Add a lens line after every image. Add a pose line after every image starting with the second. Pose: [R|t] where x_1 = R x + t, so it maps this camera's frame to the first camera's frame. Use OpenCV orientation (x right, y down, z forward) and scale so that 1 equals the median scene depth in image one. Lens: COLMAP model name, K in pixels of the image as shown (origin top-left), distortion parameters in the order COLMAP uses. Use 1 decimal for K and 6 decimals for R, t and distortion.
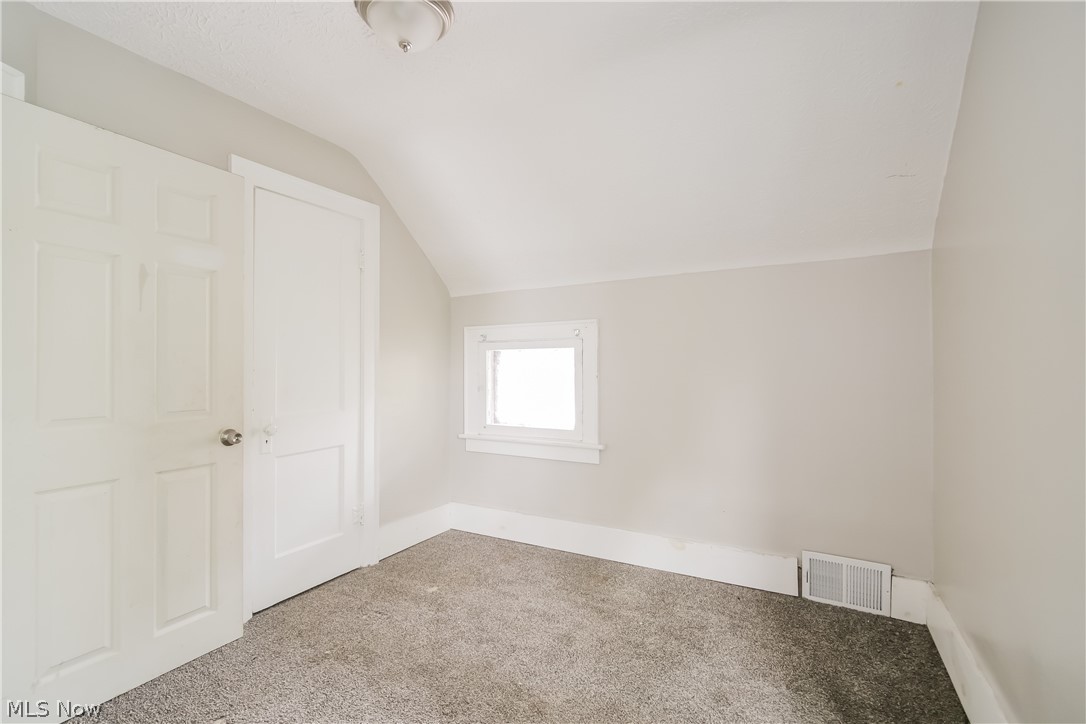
lens RADIAL K [[497.1, 0, 543.0], [0, 497.1, 362.0], [0, 0, 1]] dist [0.000862, -0.000146]
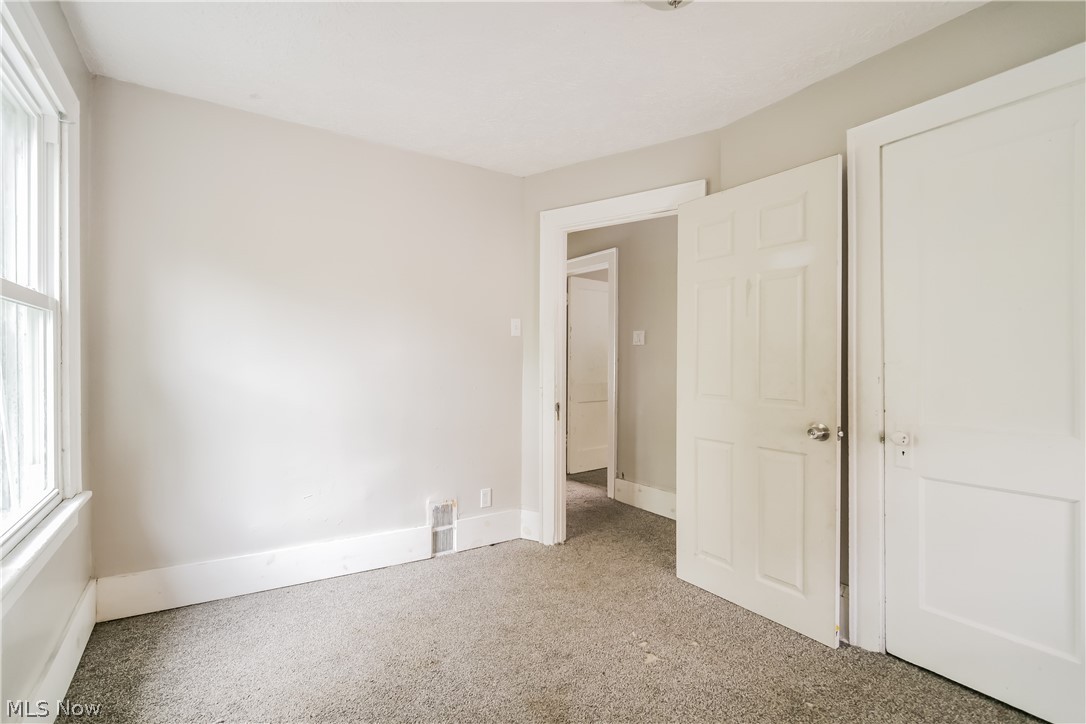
lens RADIAL K [[503.1, 0, 533.9], [0, 503.1, 370.3], [0, 0, 1]] dist [0.004499, -0.000260]
pose [[-0.477356, 0.002014, -0.878708, 0.448848], [-0.005546, 0.999971, 0.005305, 0.025150], [0.878693, 0.007406, -0.477330, 0.864995]]
